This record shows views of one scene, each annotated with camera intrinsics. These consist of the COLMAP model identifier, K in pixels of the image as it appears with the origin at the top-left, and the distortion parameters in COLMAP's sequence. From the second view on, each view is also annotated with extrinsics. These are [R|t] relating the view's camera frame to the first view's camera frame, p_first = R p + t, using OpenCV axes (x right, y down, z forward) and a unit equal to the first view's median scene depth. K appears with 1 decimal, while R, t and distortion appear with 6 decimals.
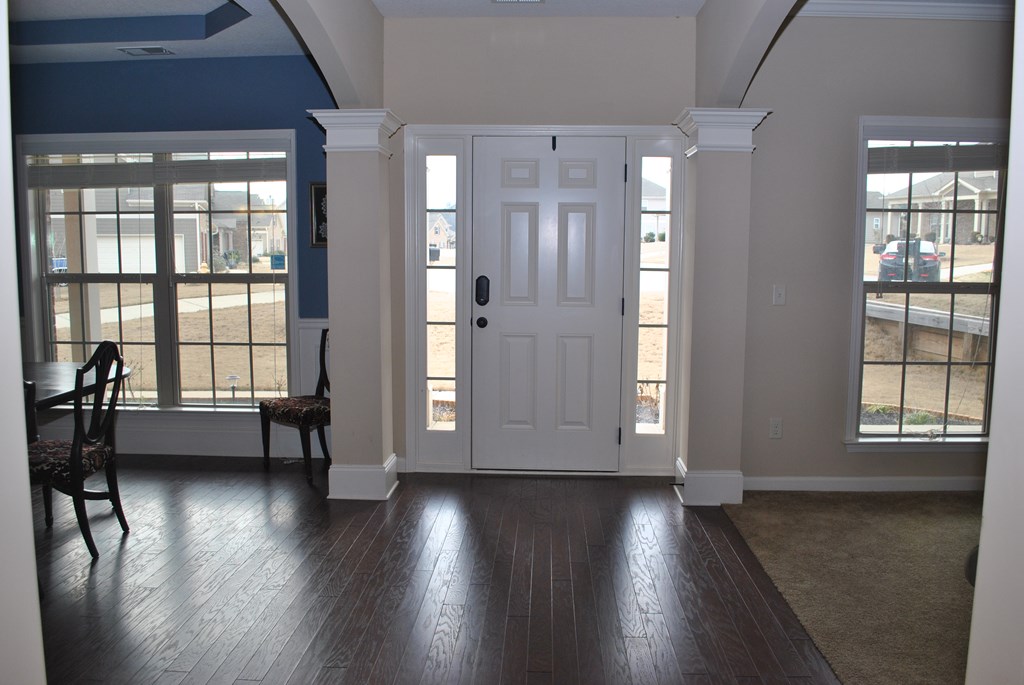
lens RADIAL K [[810.3, 0, 512.0], [0, 810.3, 342.5], [0, 0, 1]] dist [-0.064643, -0.004758]
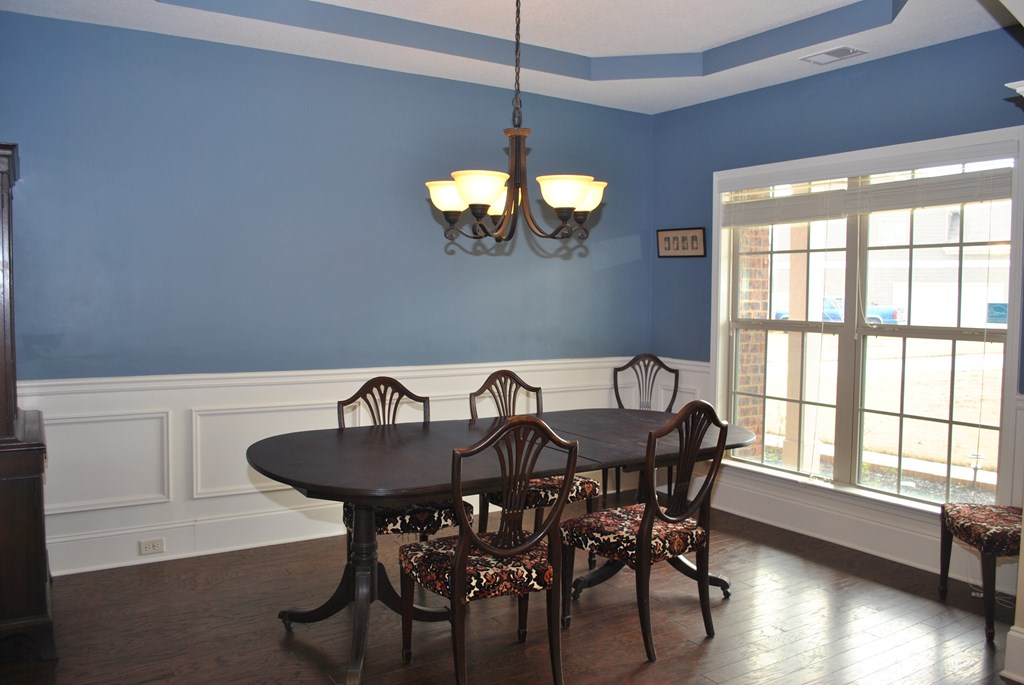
lens RADIAL K [[807.6, 0, 512.0], [0, 807.6, 342.5], [0, 0, 1]] dist [-0.095875, -0.004300]
pose [[0.566216, 0.048318, -0.822839, 0.036857], [-0.100514, 0.994878, -0.010746, -0.022929], [0.818105, 0.088791, 0.568173, 0.258816]]
